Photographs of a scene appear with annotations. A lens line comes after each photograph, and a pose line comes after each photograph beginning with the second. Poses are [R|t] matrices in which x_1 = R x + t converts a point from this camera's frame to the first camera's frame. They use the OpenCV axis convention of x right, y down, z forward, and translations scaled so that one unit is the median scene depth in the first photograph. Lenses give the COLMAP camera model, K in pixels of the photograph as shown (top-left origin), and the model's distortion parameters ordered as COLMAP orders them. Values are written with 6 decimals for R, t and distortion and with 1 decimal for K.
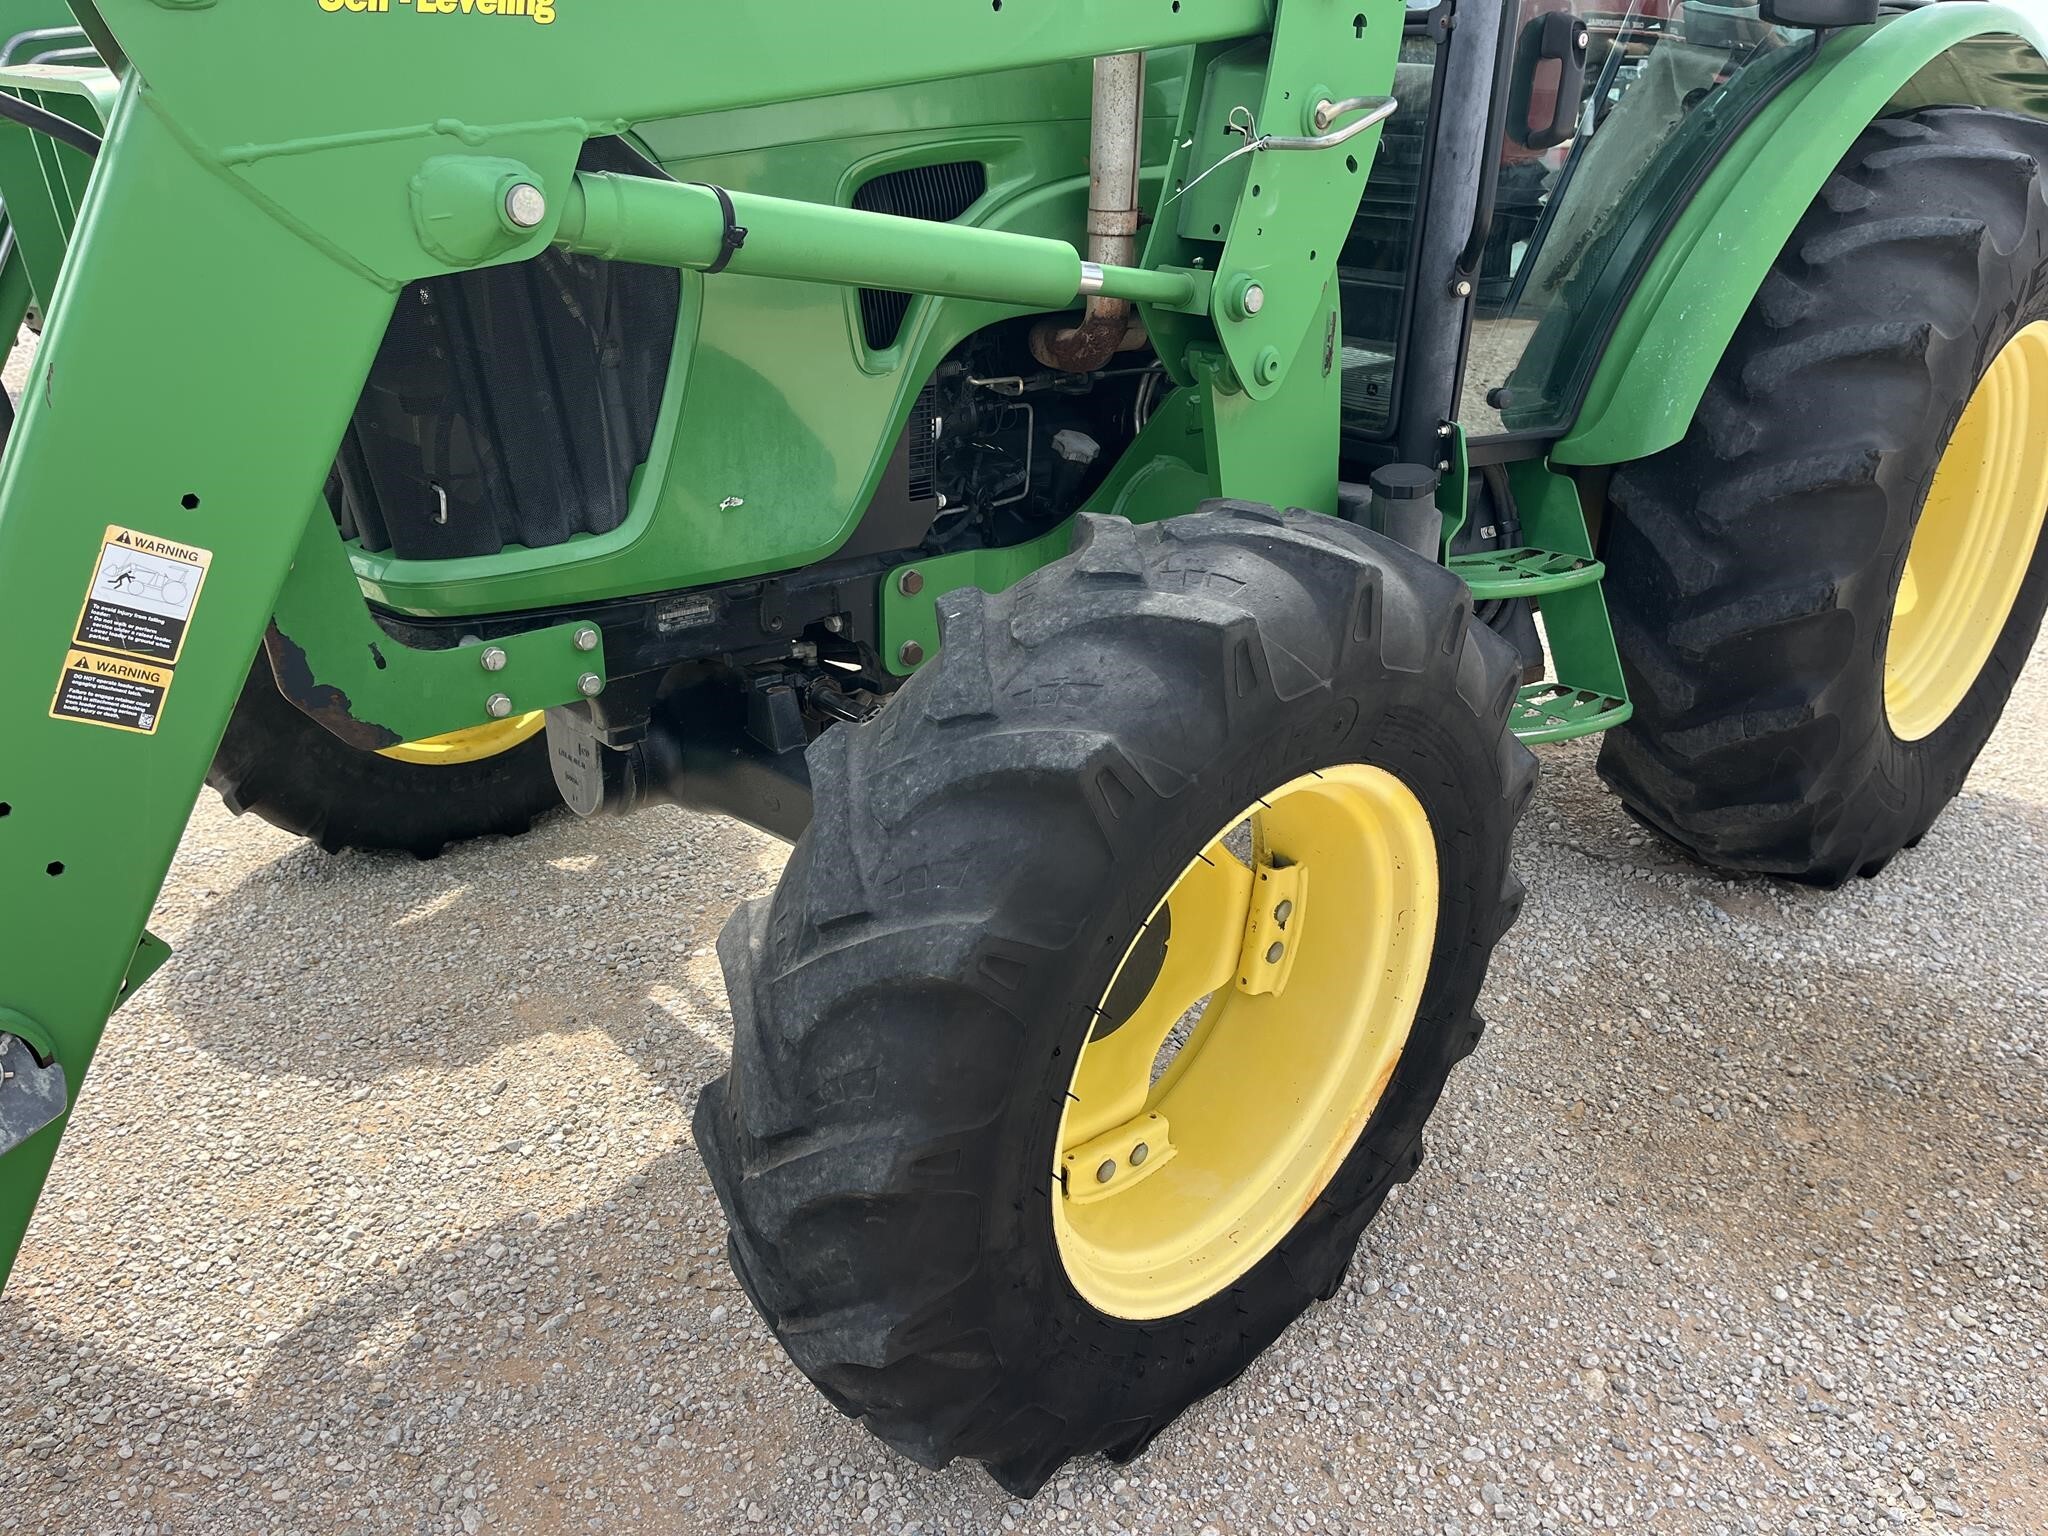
lens RADIAL K [[1534.7, 0, 1019.8], [0, 1534.7, 769.2], [0, 0, 1]] dist [0.066118, -0.087101]
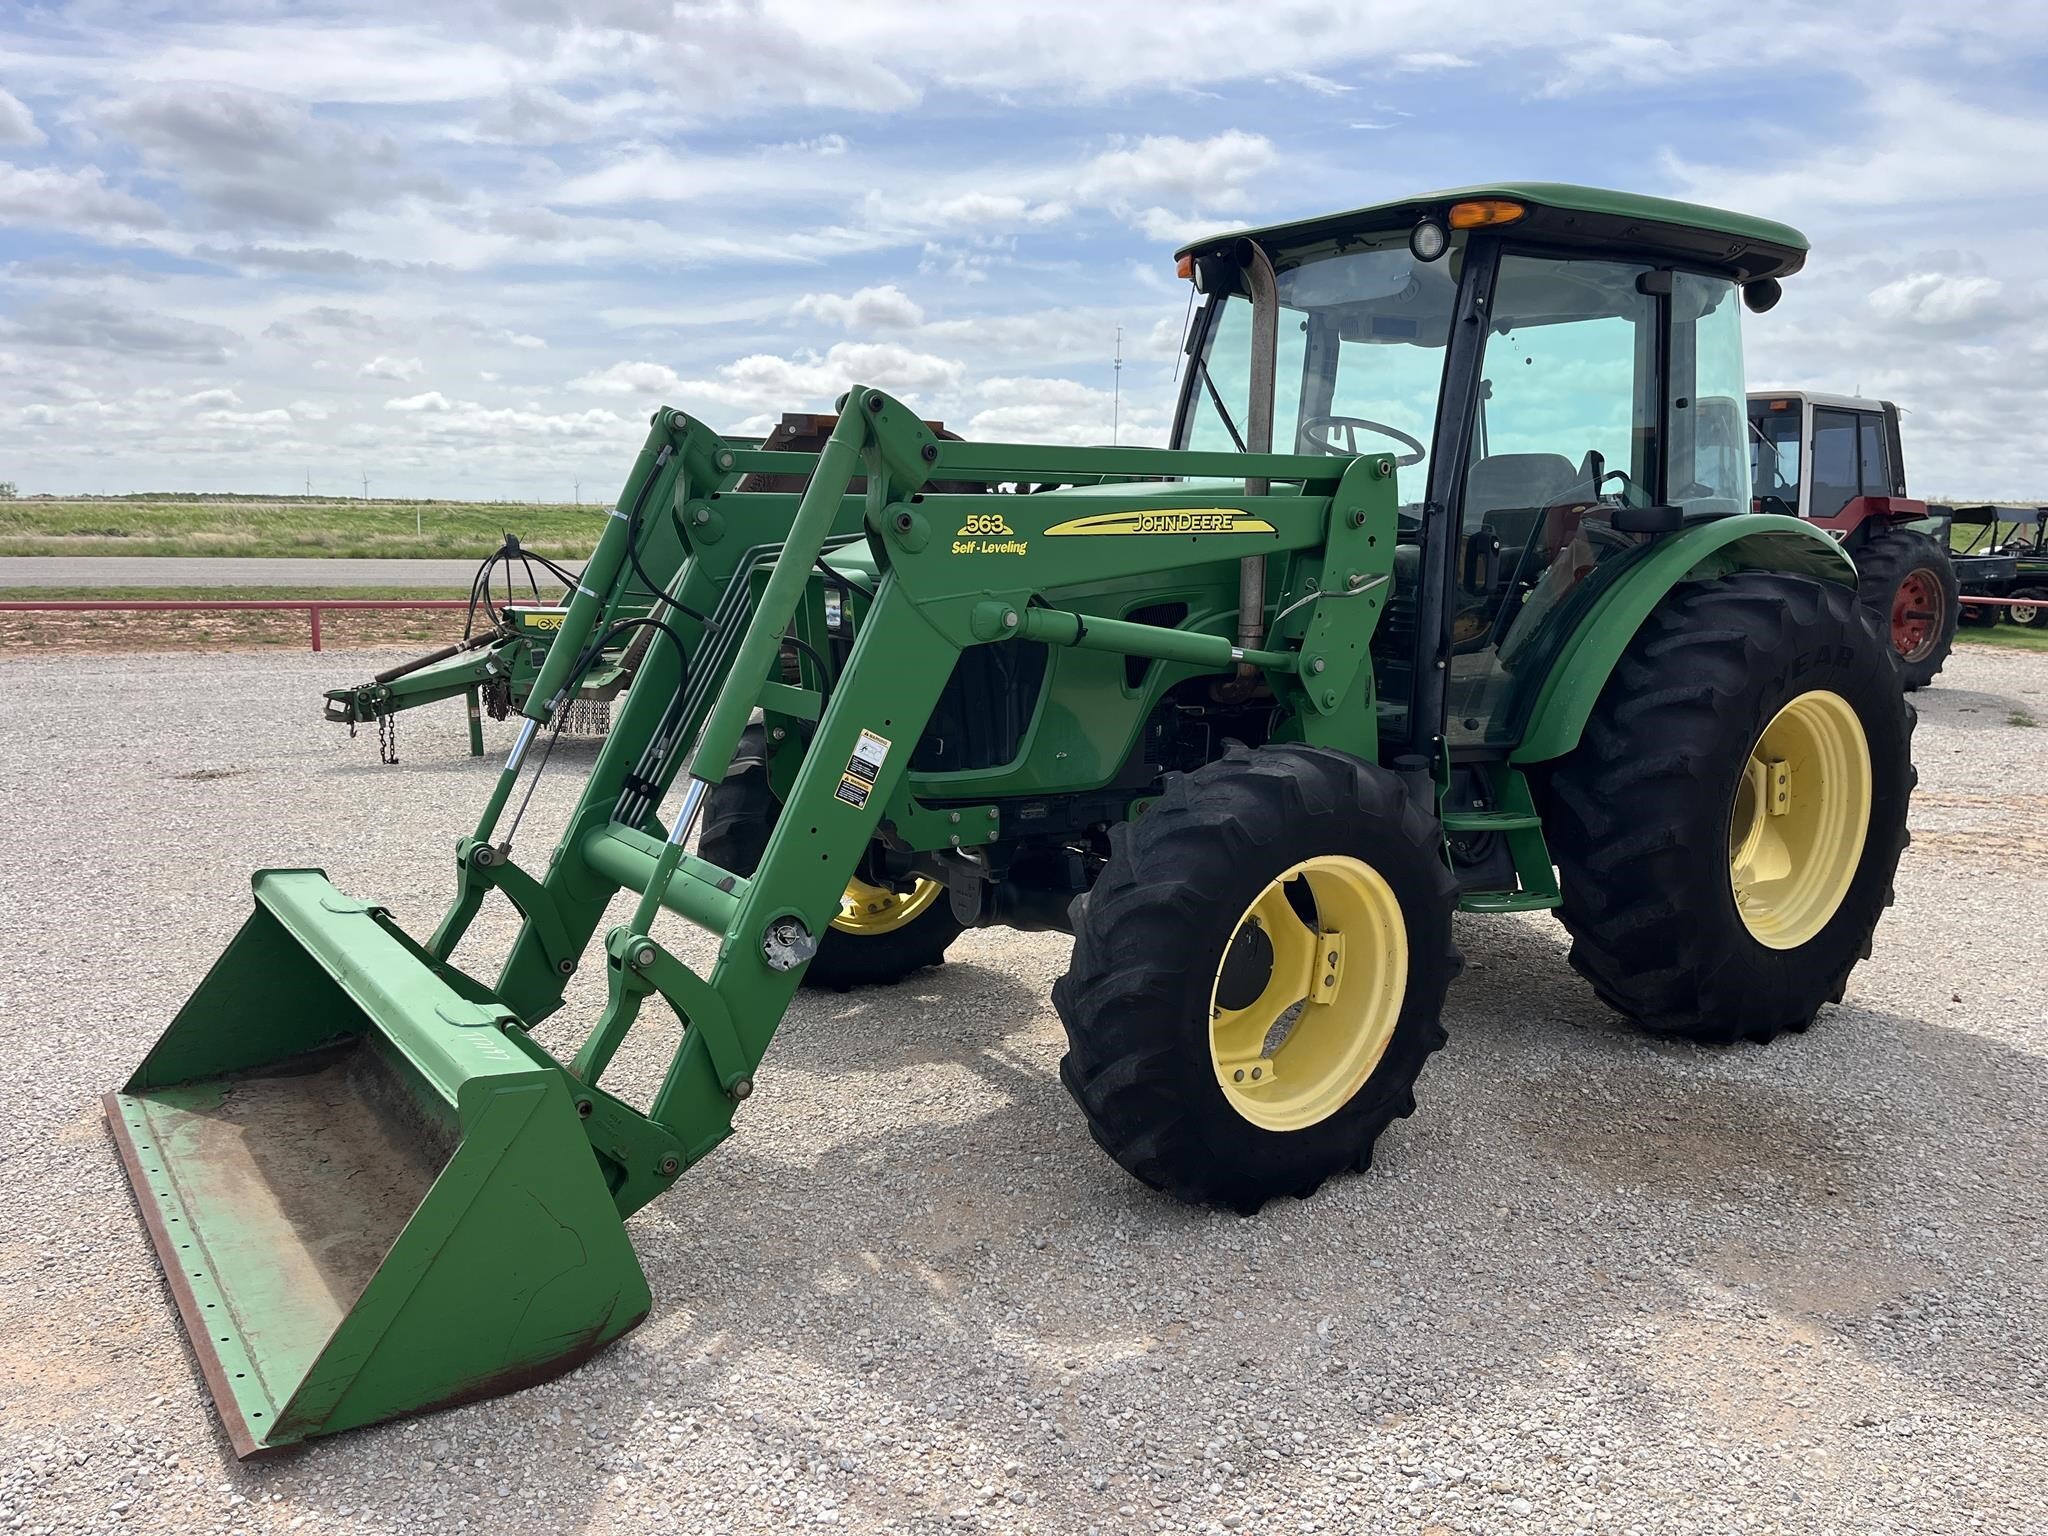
lens RADIAL K [[1592.5, 0, 1009.3], [0, 1592.5, 769.0], [0, 0, 1]] dist [0.062314, -0.092042]
pose [[0.991628, 0.014636, -0.128299, 0.018435], [-0.048088, 0.963949, -0.261707, 0.389599], [0.119843, 0.265685, 0.956582, -1.004111]]
